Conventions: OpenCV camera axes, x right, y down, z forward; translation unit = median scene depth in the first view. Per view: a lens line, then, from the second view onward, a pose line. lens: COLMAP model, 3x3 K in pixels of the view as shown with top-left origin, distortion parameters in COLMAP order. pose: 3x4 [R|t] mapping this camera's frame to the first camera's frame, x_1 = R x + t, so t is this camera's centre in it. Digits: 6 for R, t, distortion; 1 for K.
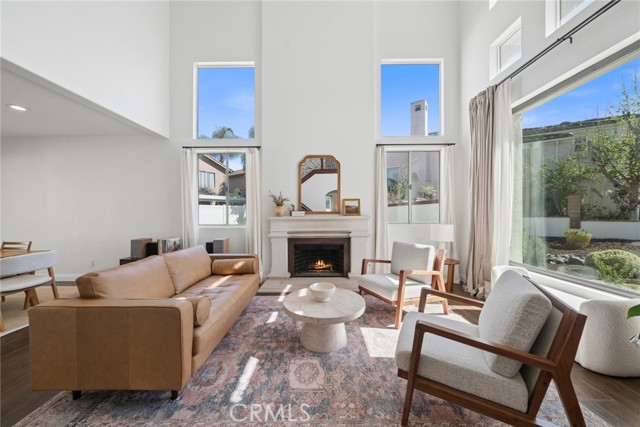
lens RADIAL K [[237.5, 0, 320.0], [0, 237.5, 213.5], [0, 0, 1]] dist [-0.000087, 0.000074]
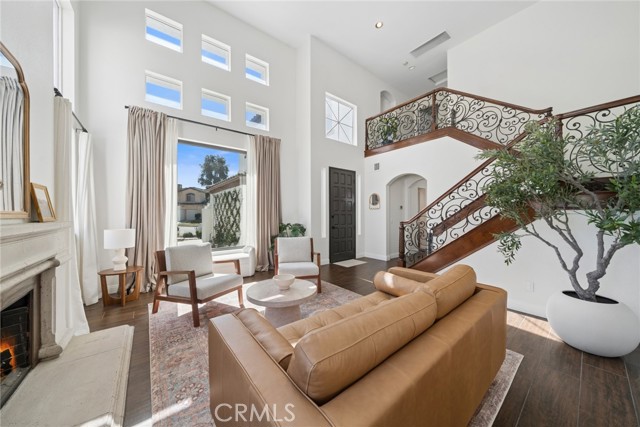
lens RADIAL K [[214.6, 0, 312.1], [0, 214.6, 214.3], [0, 0, 1]] dist [-0.001029, -0.000073]
pose [[-0.622499, 0.009134, 0.782567, -0.600949], [0.007698, 0.999955, -0.005548, 0.008201], [-0.782582, 0.002570, -0.622542, 1.026660]]
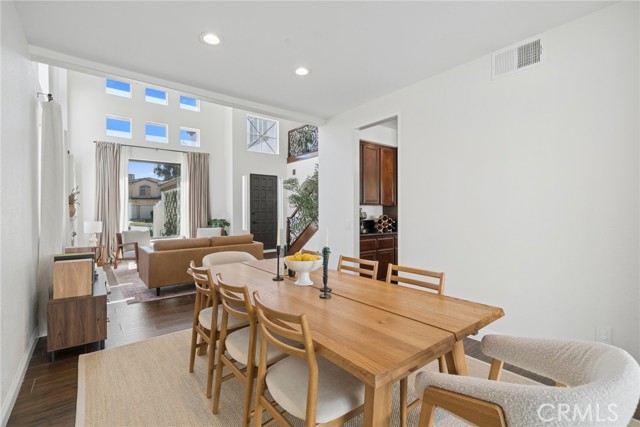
lens RADIAL K [[303.5, 0, 320.0], [0, 303.5, 213.5], [0, 0, 1]] dist [-0.001964, -0.000088]
pose [[-0.623724, 0.004373, 0.781632, -1.973058], [0.007426, 0.999972, 0.000331, 0.018456], [-0.781609, 0.006011, -0.623740, 1.176705]]
